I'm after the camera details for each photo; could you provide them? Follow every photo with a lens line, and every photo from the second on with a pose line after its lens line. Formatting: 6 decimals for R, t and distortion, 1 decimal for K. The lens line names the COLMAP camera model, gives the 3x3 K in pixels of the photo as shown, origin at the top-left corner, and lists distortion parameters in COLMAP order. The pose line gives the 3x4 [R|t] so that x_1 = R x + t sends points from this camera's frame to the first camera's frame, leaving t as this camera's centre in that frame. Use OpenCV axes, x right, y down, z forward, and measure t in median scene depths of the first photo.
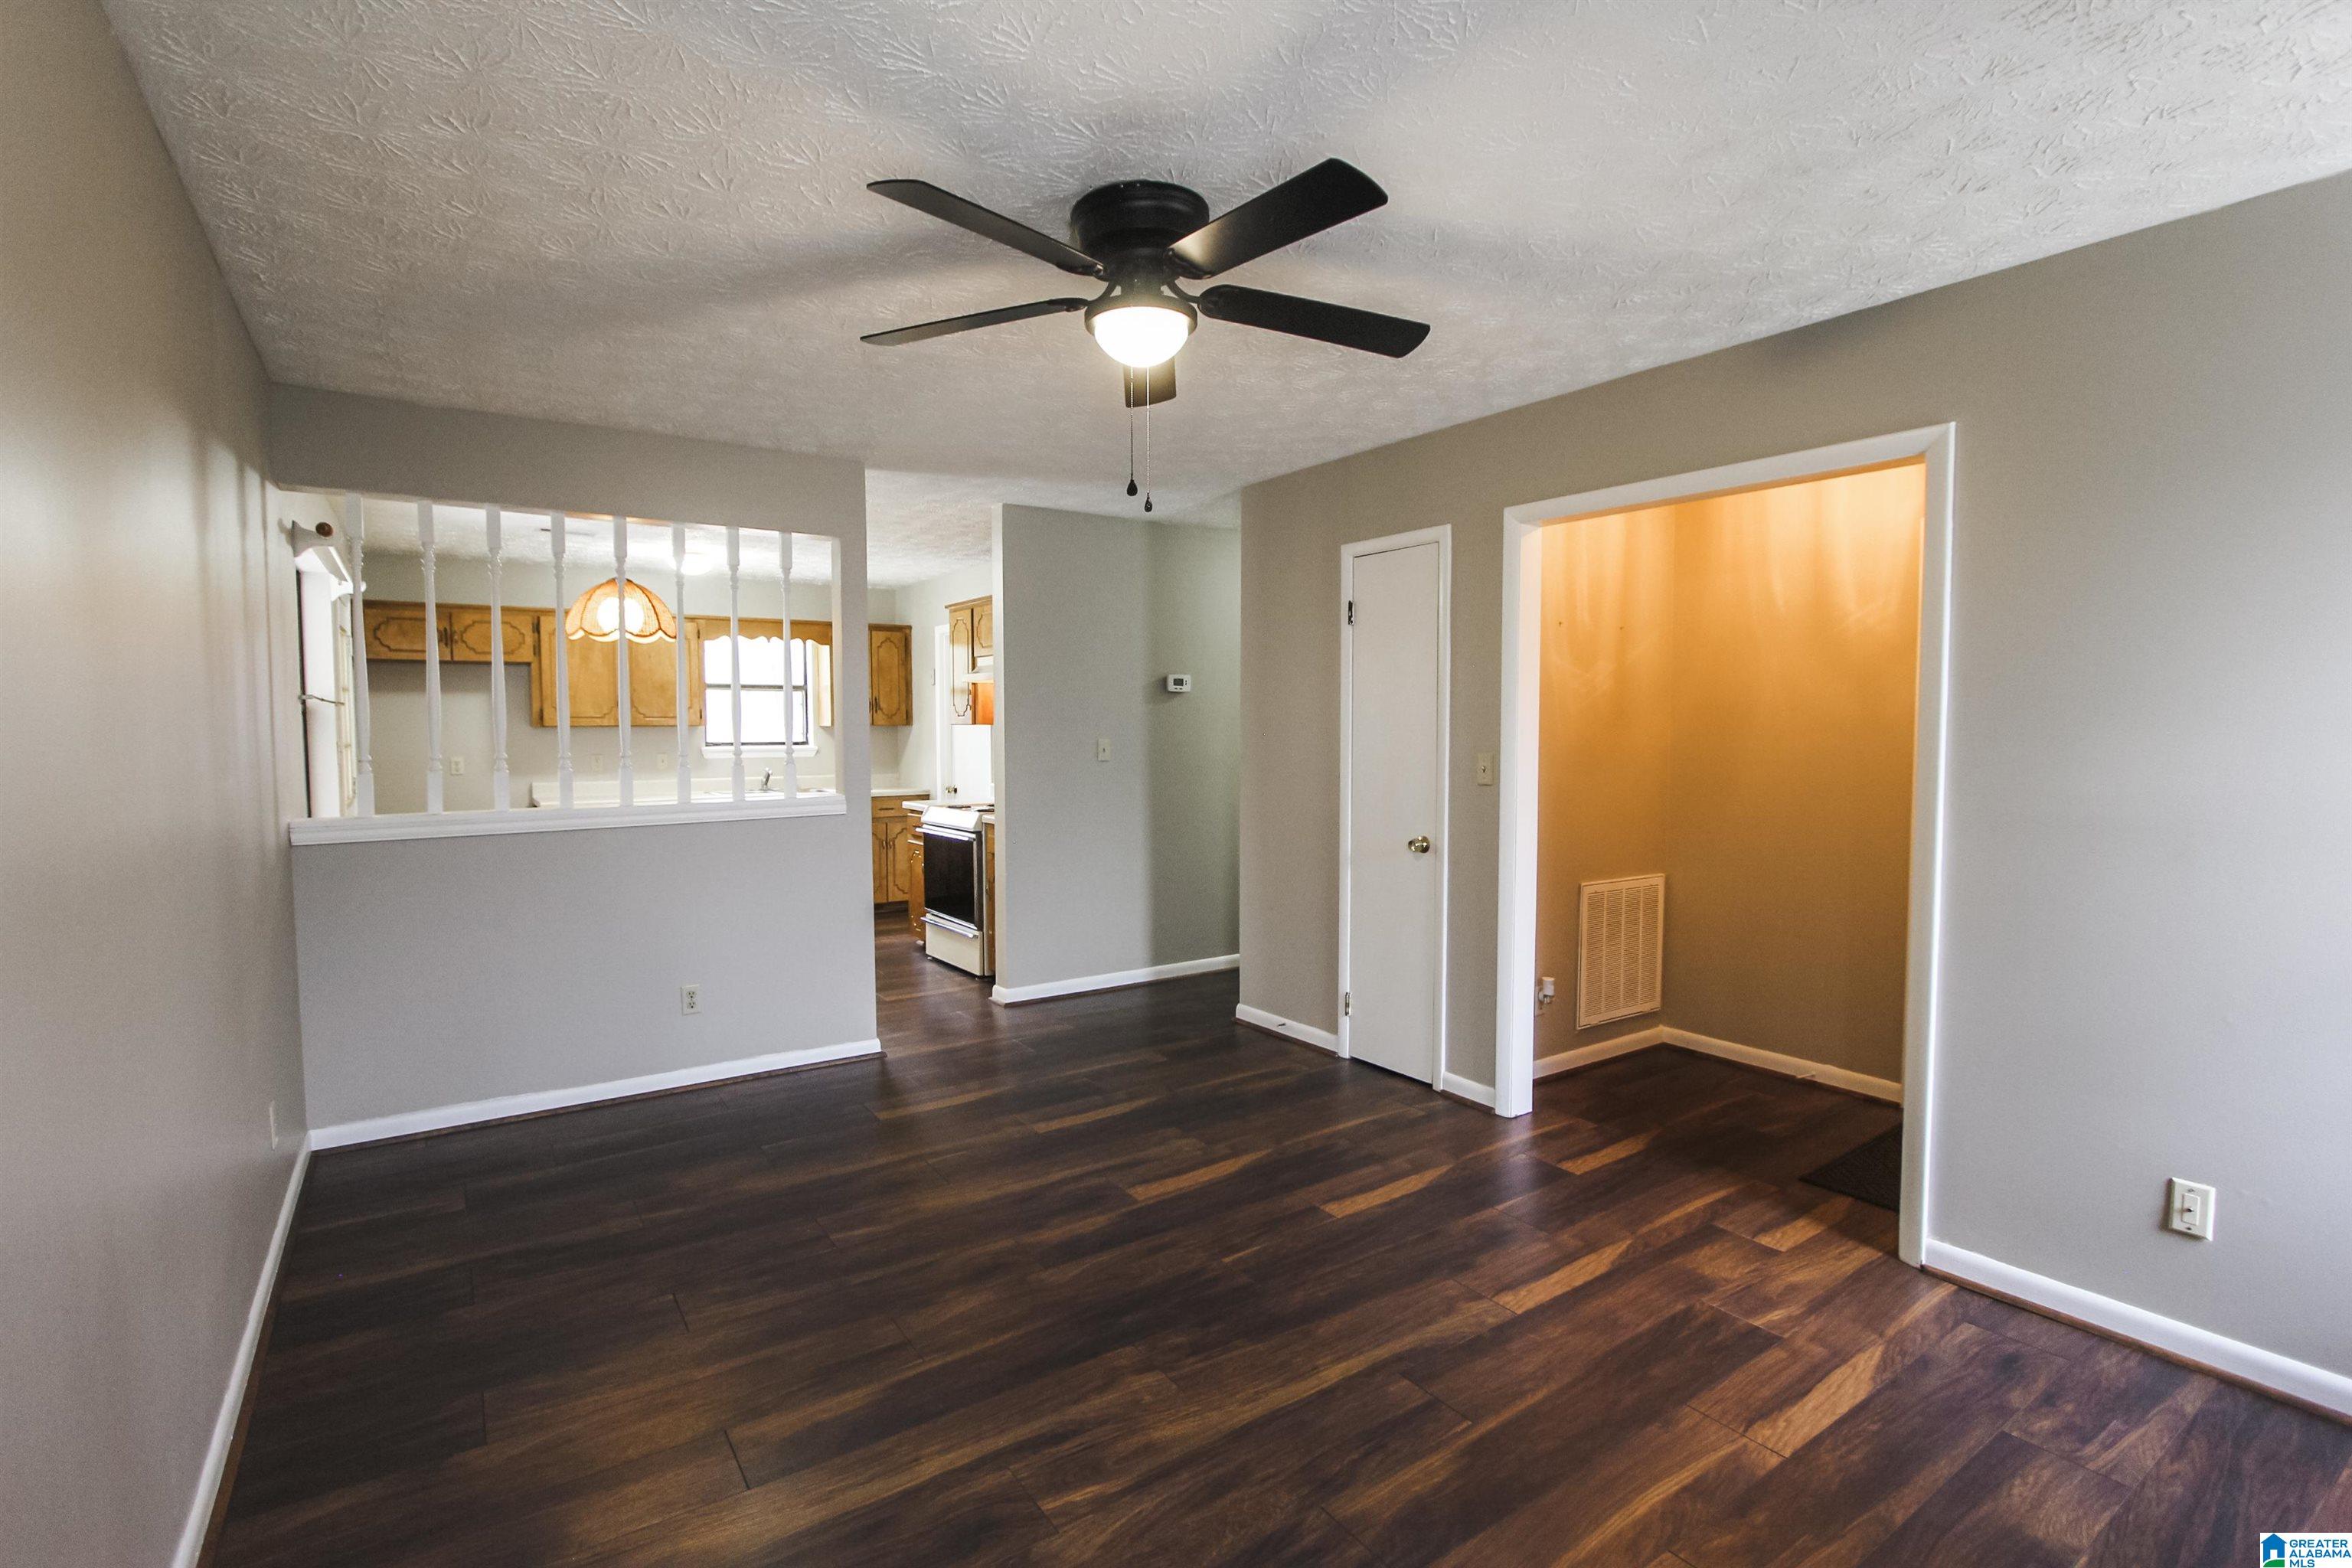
lens RADIAL K [[1082.3, 0, 1176.9], [0, 1082.3, 780.9], [0, 0, 1]] dist [-0.002889, -0.000474]
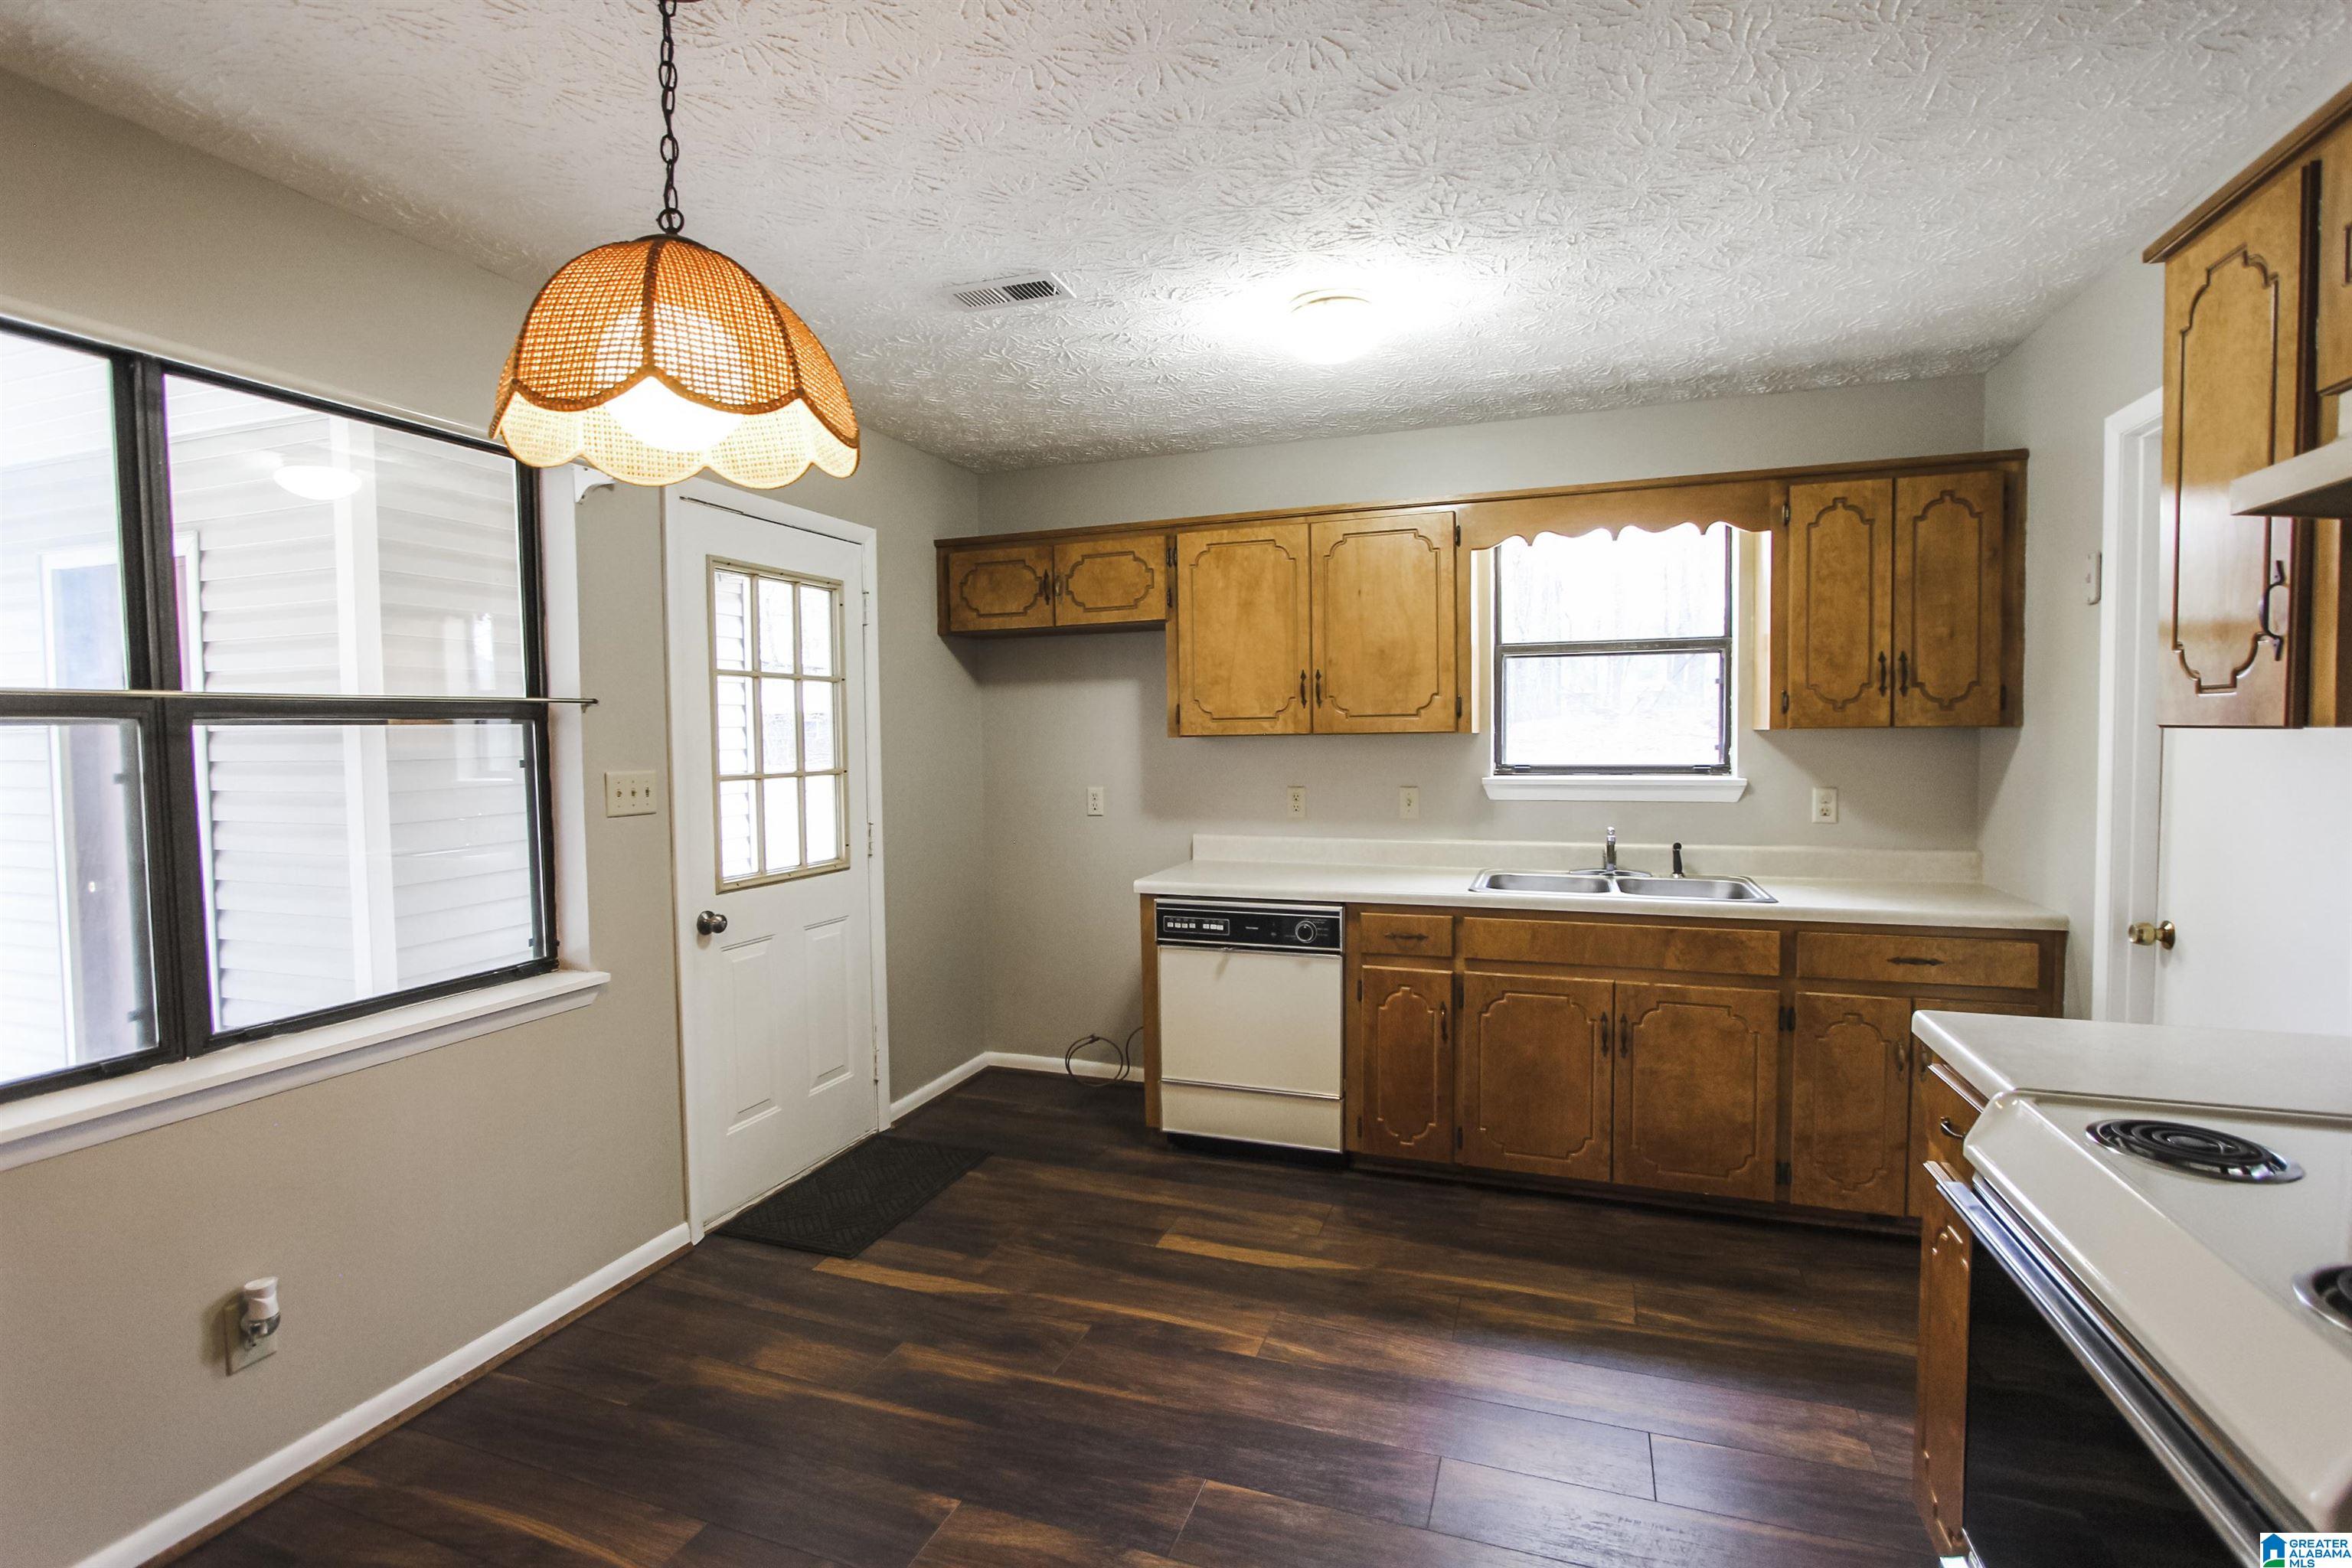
lens RADIAL K [[1082.3, 0, 1189.7], [0, 1082.3, 780.6], [0, 0, 1]] dist [-0.002889, -0.000474]
pose [[0.589562, 0.030622, -0.807143, -0.121906], [-0.030328, 0.999416, 0.015764, -0.032172], [0.807154, 0.015185, 0.590146, 0.592011]]
